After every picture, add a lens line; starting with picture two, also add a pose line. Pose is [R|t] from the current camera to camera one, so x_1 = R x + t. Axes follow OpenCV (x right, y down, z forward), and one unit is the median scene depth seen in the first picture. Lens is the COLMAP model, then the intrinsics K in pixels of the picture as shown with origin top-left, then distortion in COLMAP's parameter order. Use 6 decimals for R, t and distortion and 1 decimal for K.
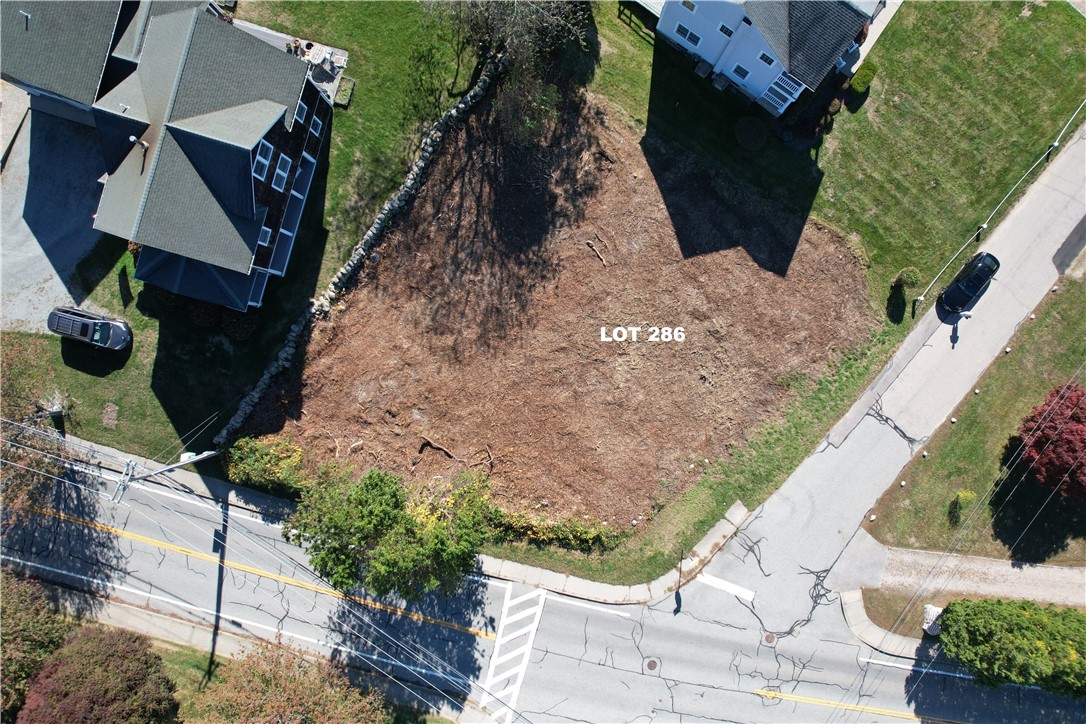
lens RADIAL K [[695.4, 0, 542.7], [0, 695.4, 369.2], [0, 0, 1]] dist [-0.071929, 0.060864]
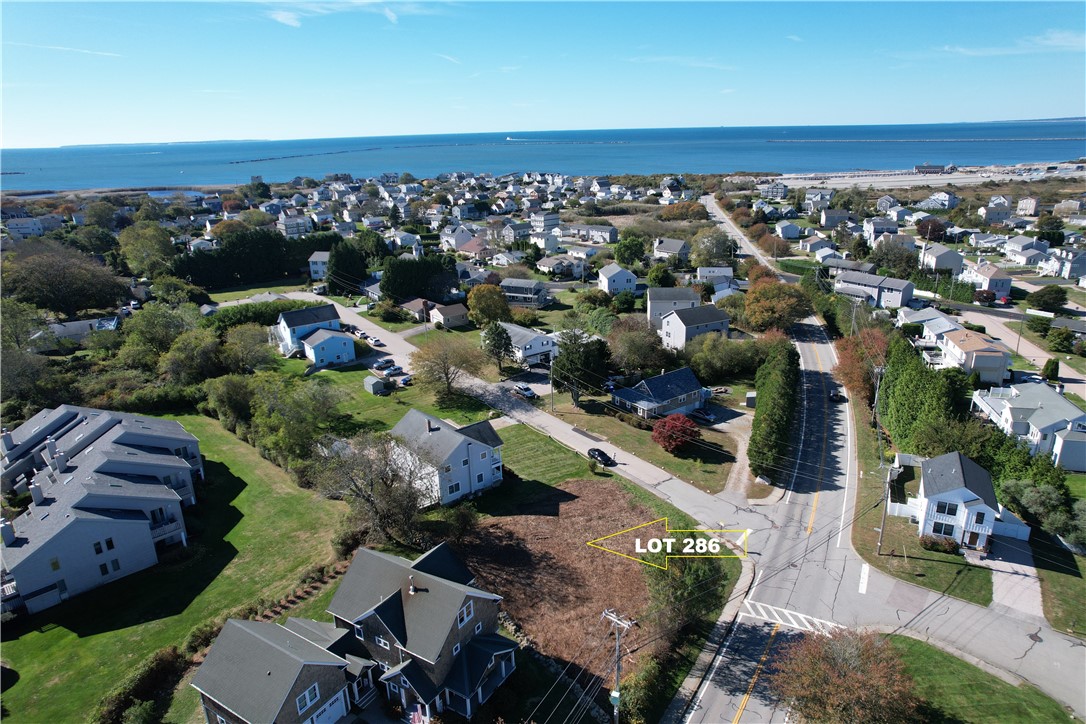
lens RADIAL K [[695.4, 0, 546.5], [0, 695.4, 362.8], [0, 0, 1]] dist [-0.071929, 0.060864]
pose [[0.262774, -0.316907, 0.911328, -1.357064], [0.963185, 0.030567, -0.267097, 0.293661], [0.056788, 0.947964, 0.313272, 0.004888]]
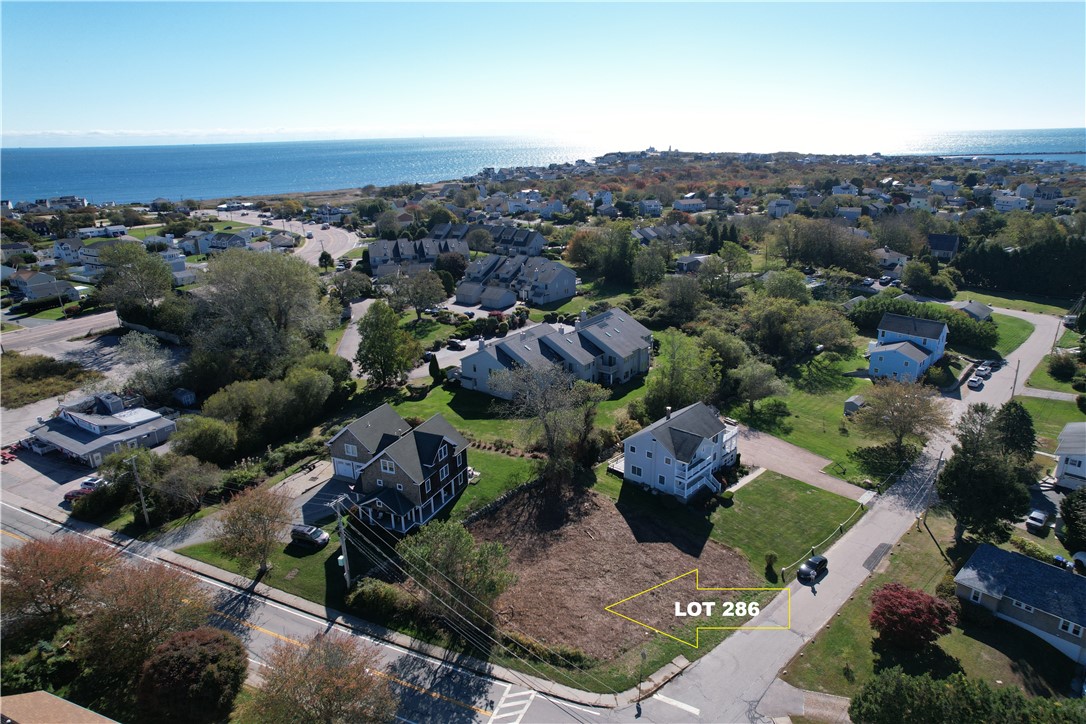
lens RADIAL K [[695.4, 0, 546.1], [0, 695.4, 368.7], [0, 0, 1]] dist [-0.071929, 0.060864]
pose [[0.992205, 0.023362, -0.122410, 0.171893], [-0.123838, 0.294692, -0.947534, 1.402103], [0.013937, 0.955307, 0.295288, 0.030263]]
